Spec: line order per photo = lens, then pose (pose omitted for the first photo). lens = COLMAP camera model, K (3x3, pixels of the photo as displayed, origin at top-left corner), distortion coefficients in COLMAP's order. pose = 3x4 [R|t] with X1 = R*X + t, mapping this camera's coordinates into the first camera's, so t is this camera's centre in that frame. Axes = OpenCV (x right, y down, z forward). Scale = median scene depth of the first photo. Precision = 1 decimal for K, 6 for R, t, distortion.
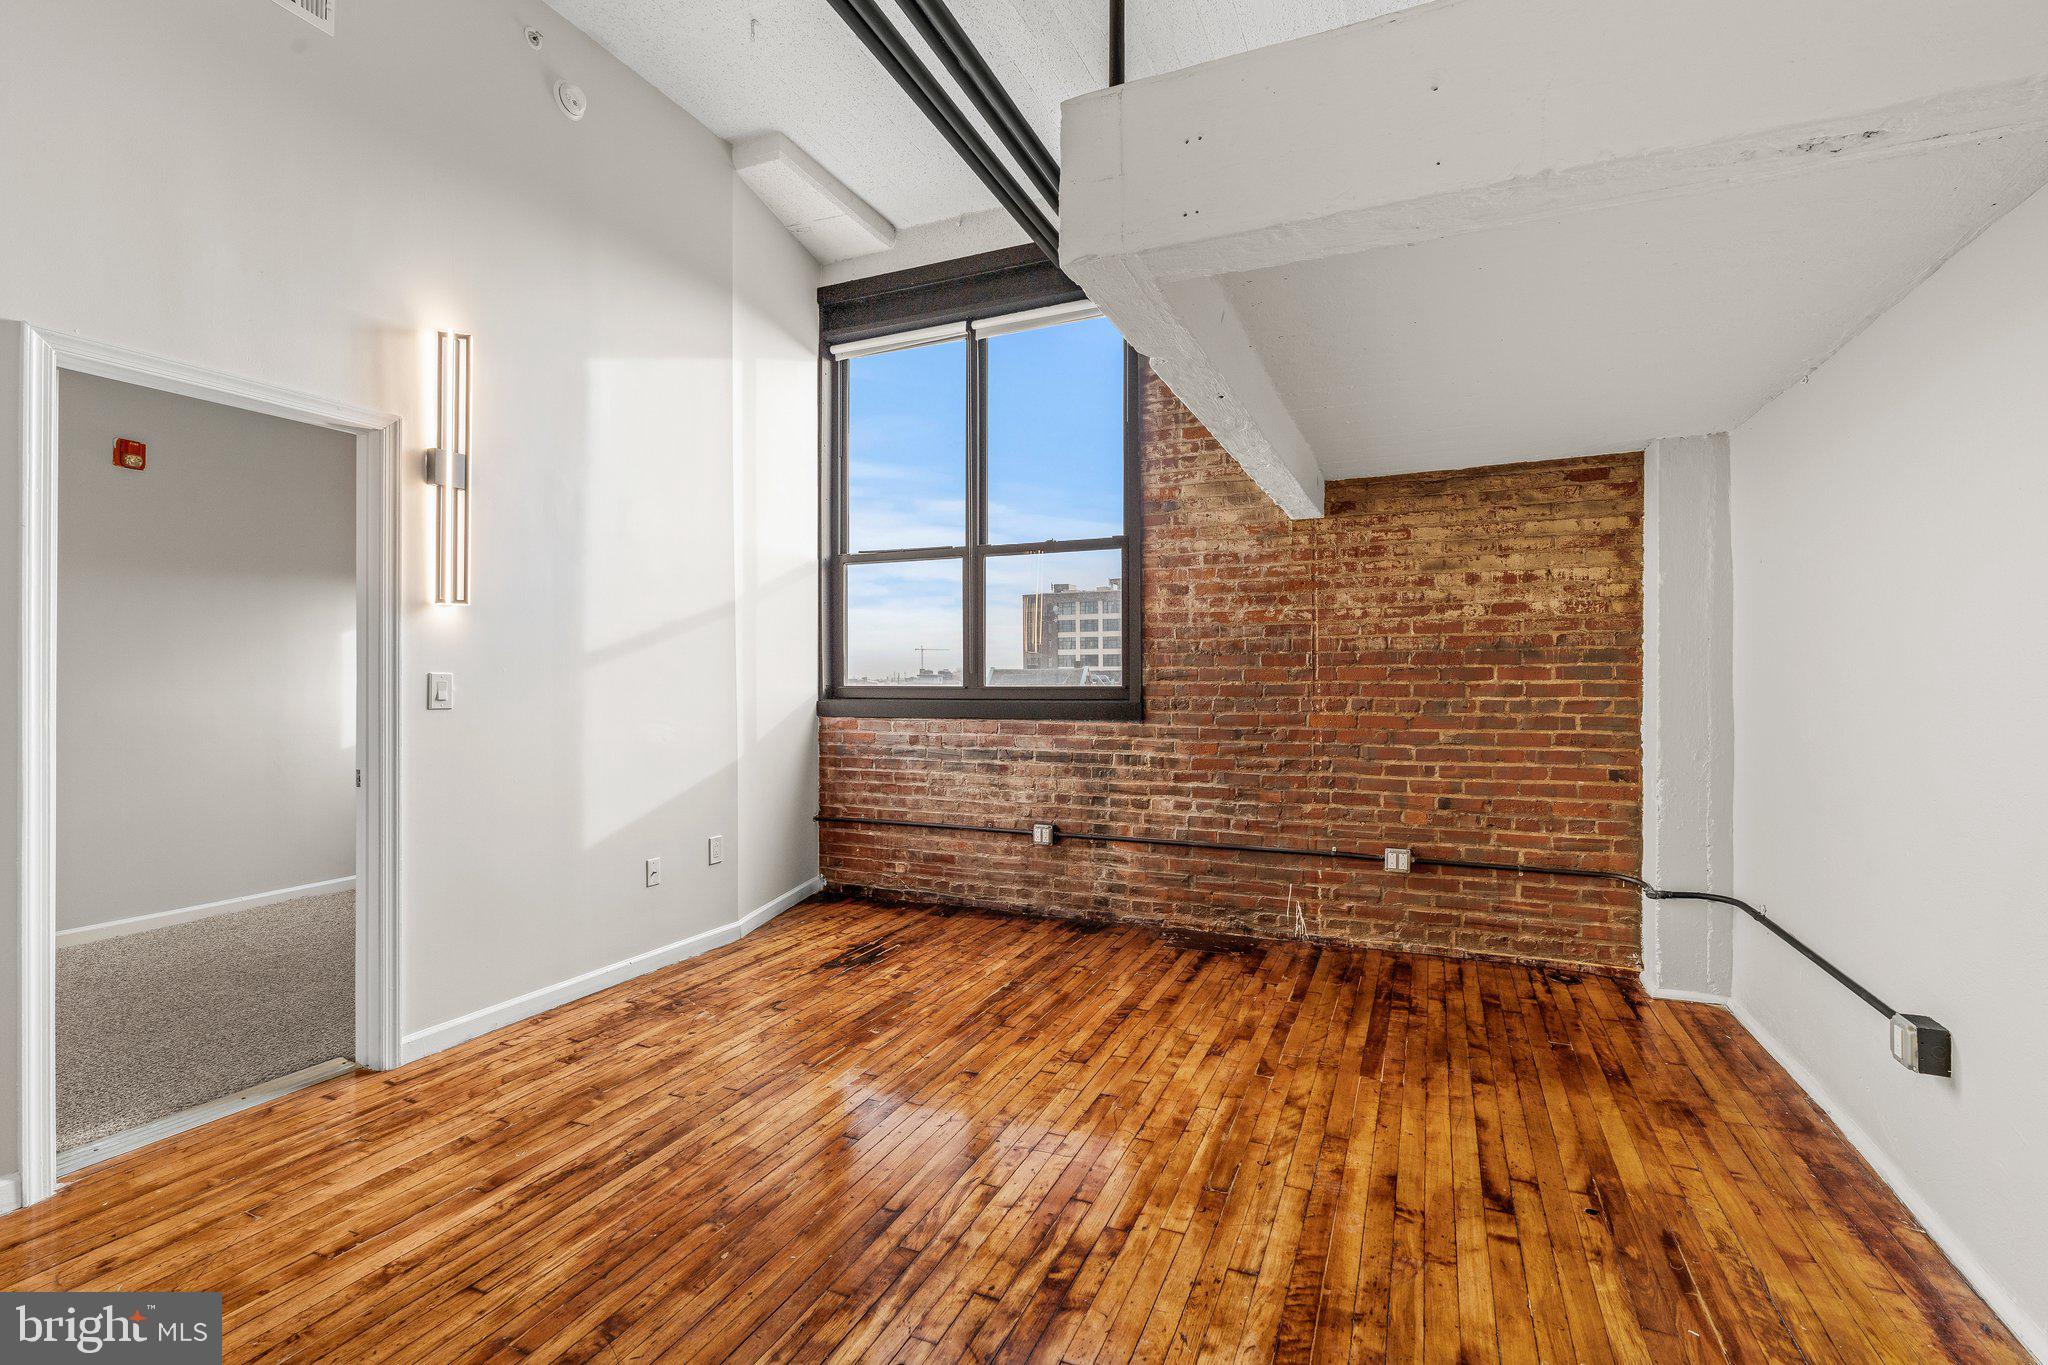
lens RADIAL K [[921.4, 0, 1018.0], [0, 921.4, 679.5], [0, 0, 1]] dist [-0.006913, 0.000905]
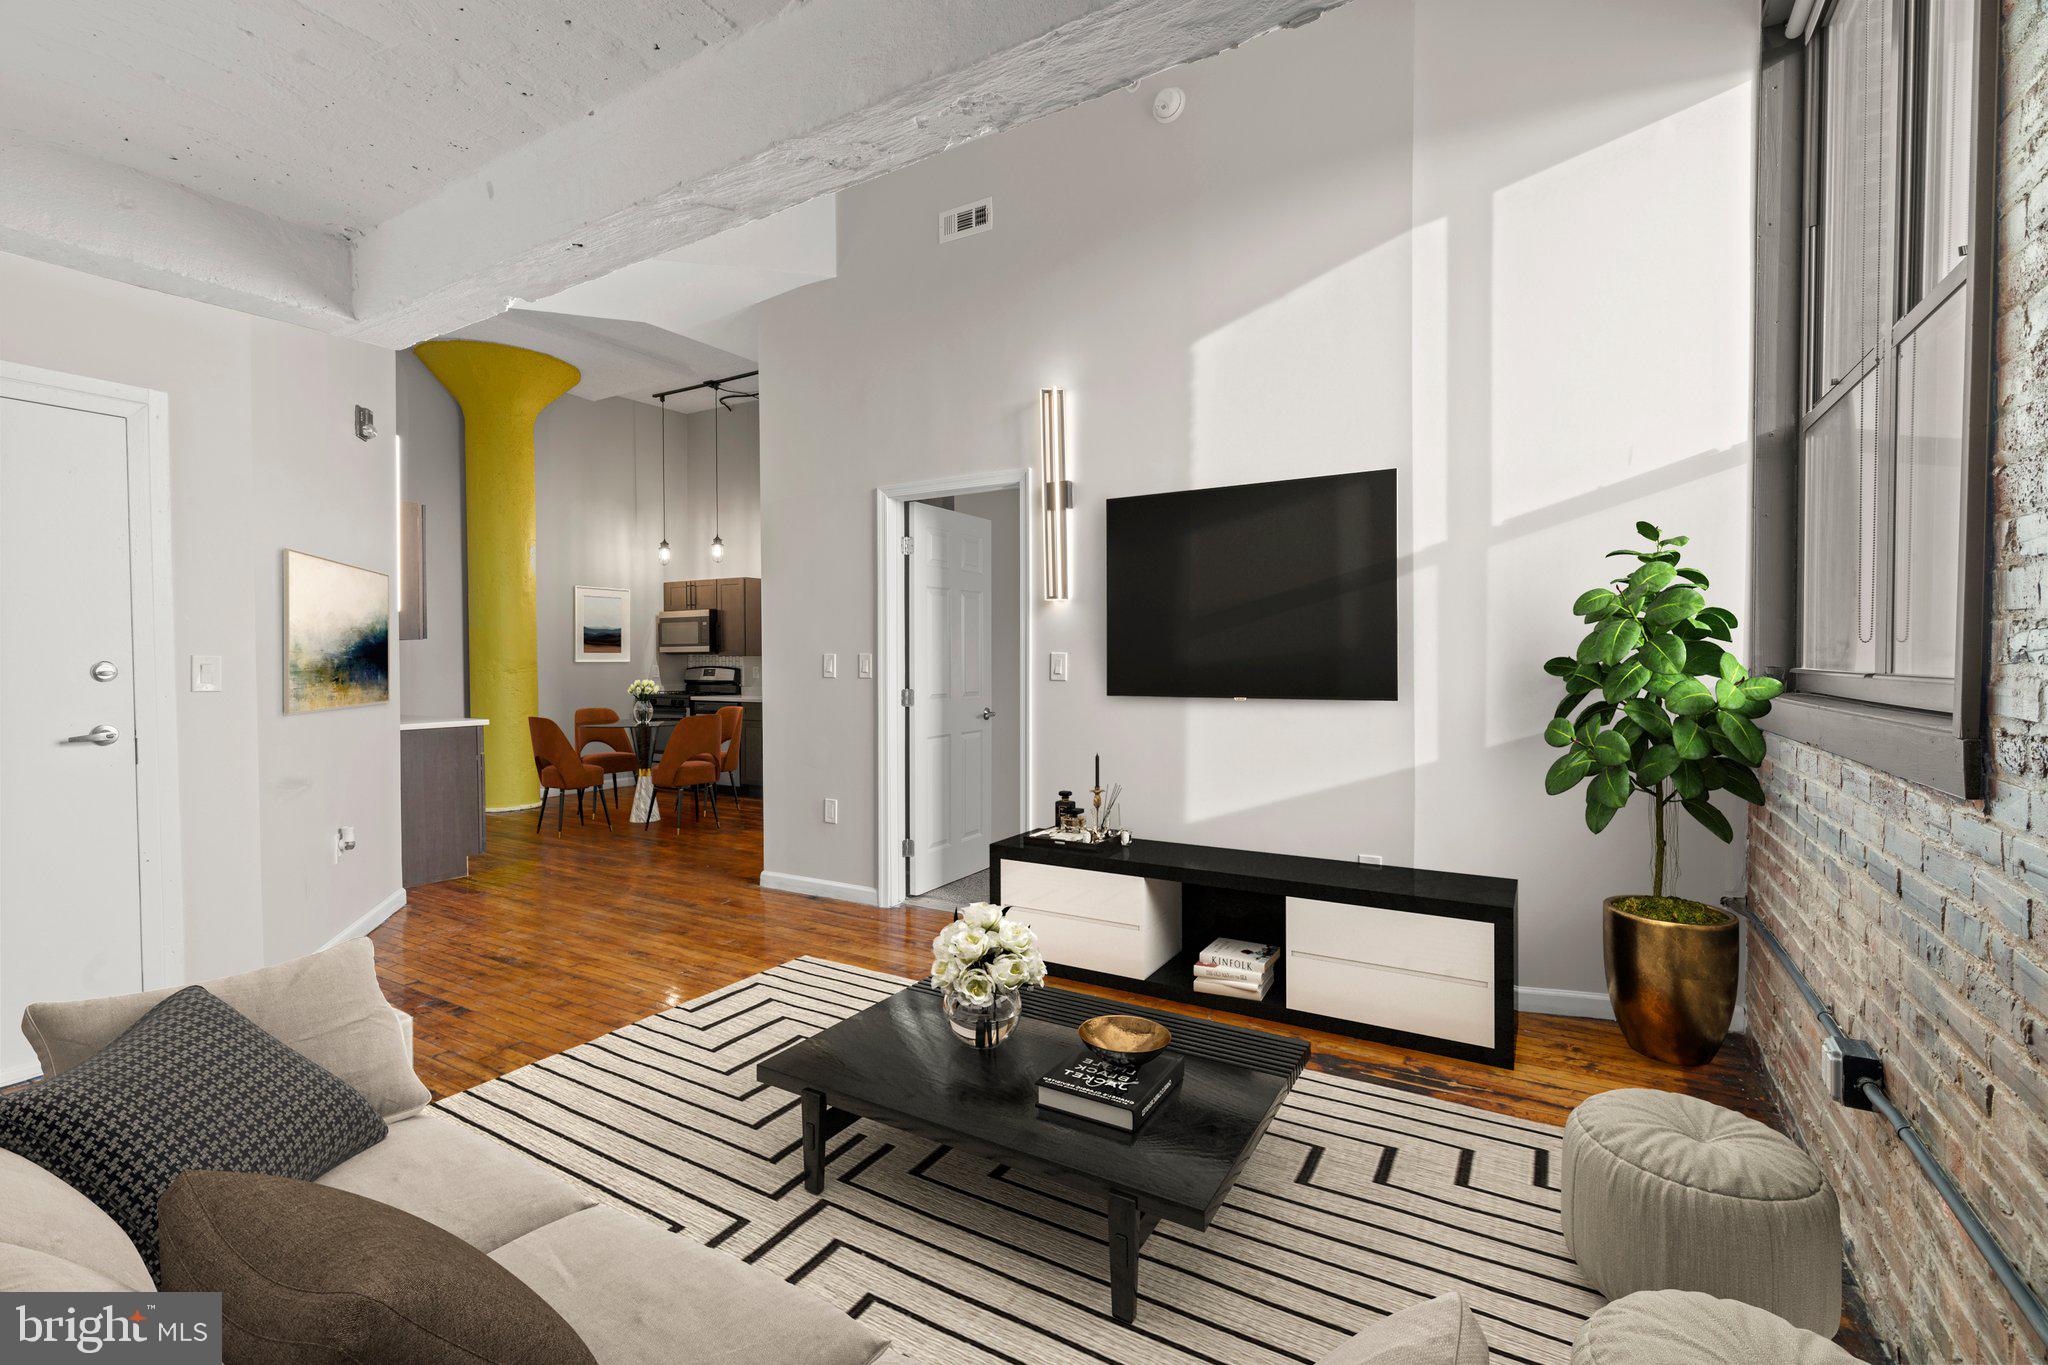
lens RADIAL K [[921.4, 0, 1018.0], [0, 921.4, 679.5], [0, 0, 1]] dist [-0.006913, 0.000905]
pose [[-0.128150, 0.025186, -0.991435, 0.502745], [0.002664, 0.999683, 0.025052, -0.001793], [0.991751, 0.000570, -0.128176, 0.818537]]
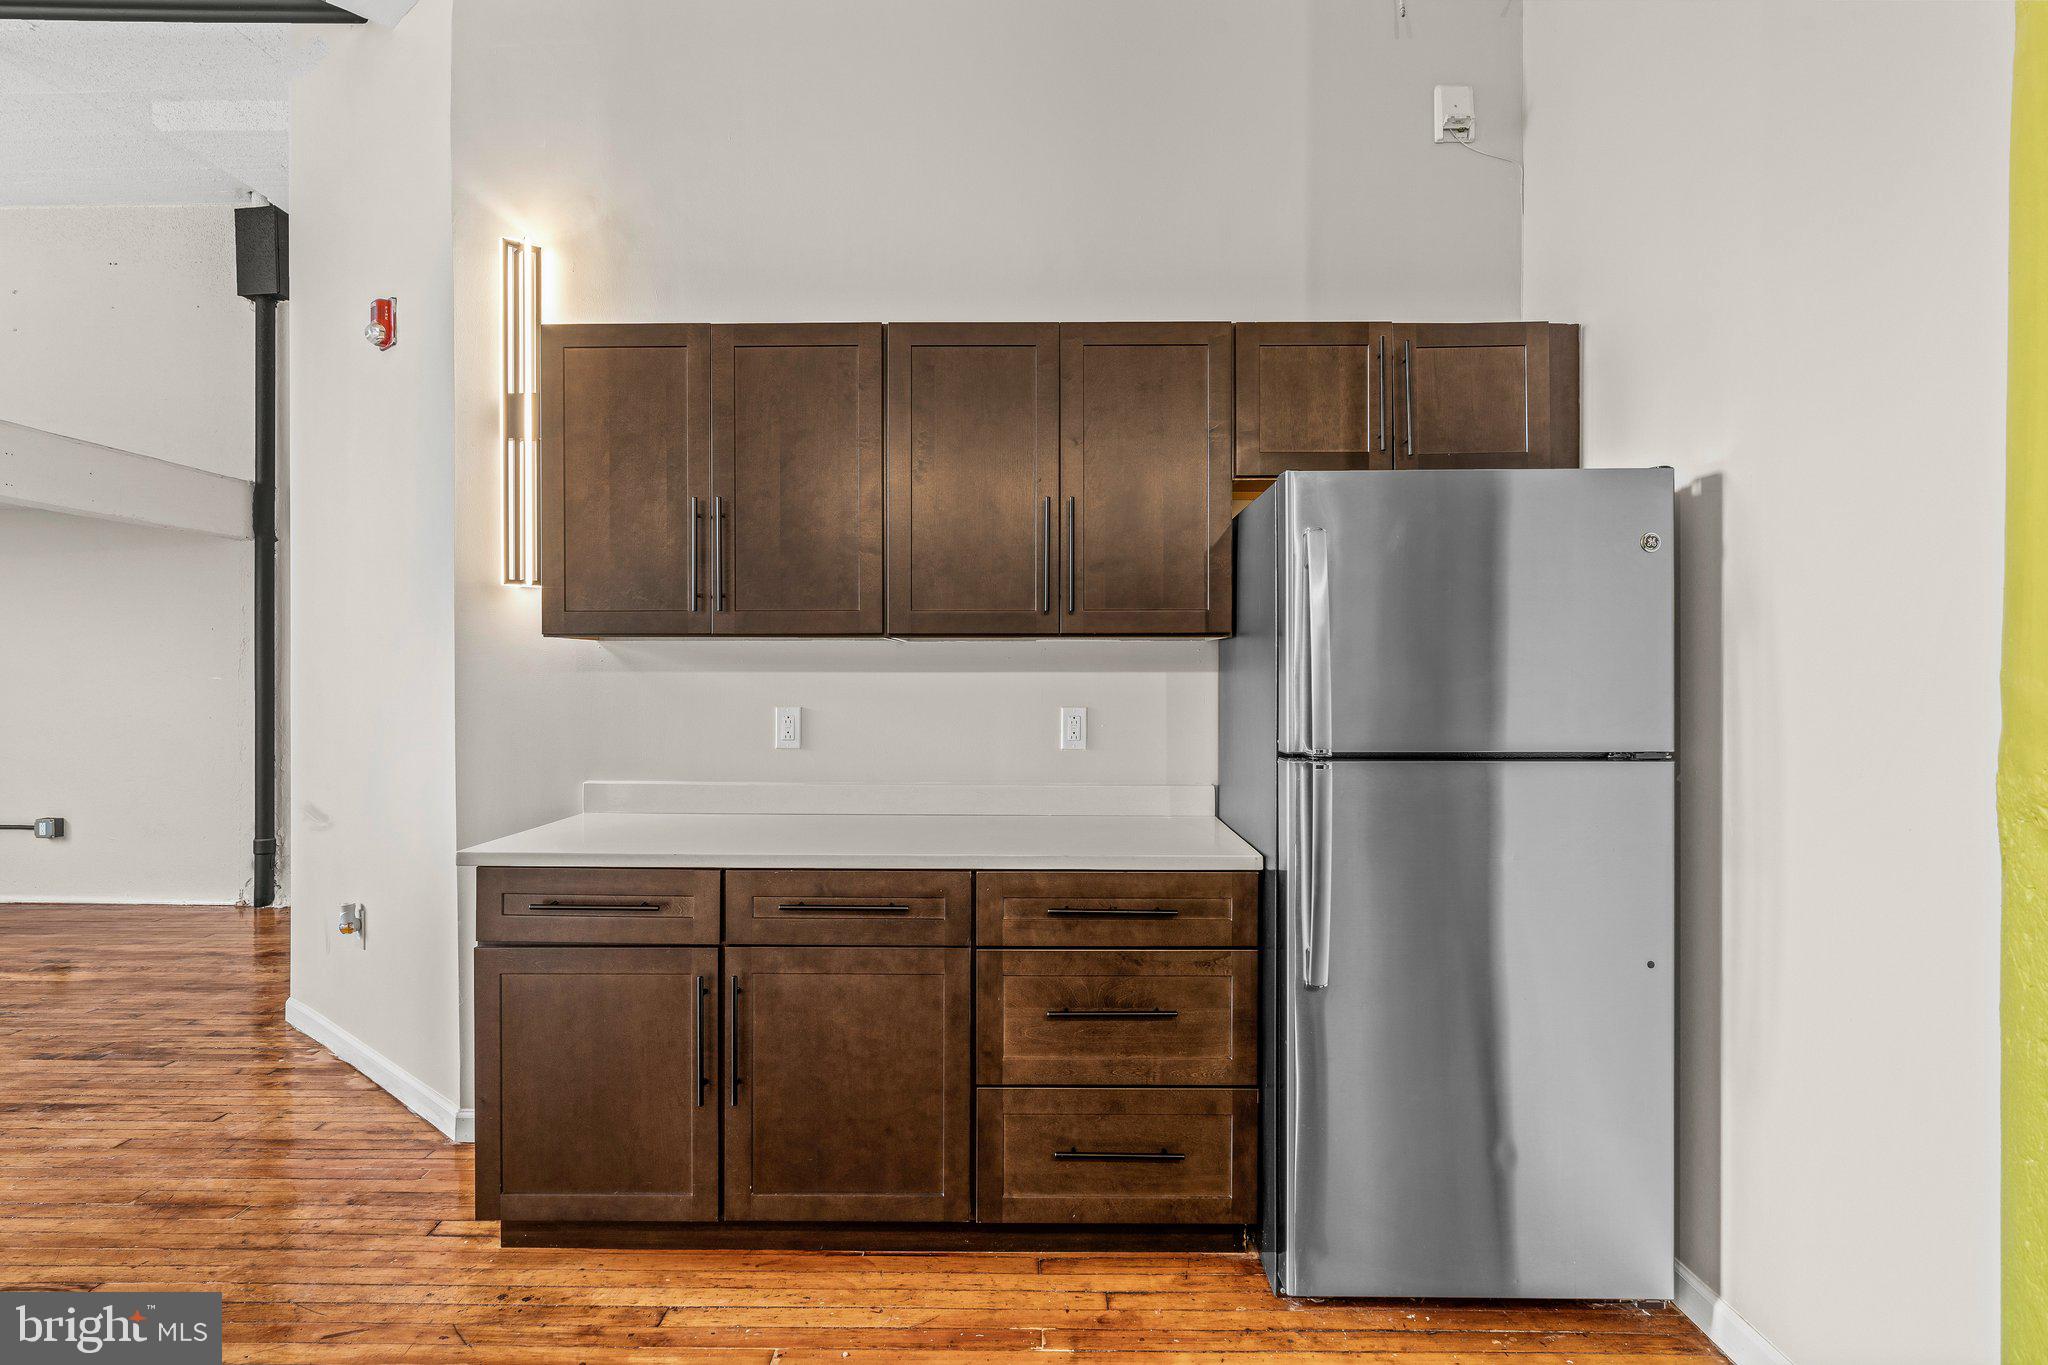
lens RADIAL K [[1046.7, 0, 1024.0], [0, 1046.7, 682.5], [0, 0, 1]] dist [-0.003036, -0.000921]
pose [[-0.397024, -0.005100, 0.917794, -1.267284], [-0.002616, 0.999987, 0.004425, -0.003314], [-0.917804, -0.000644, -0.397032, -0.134694]]
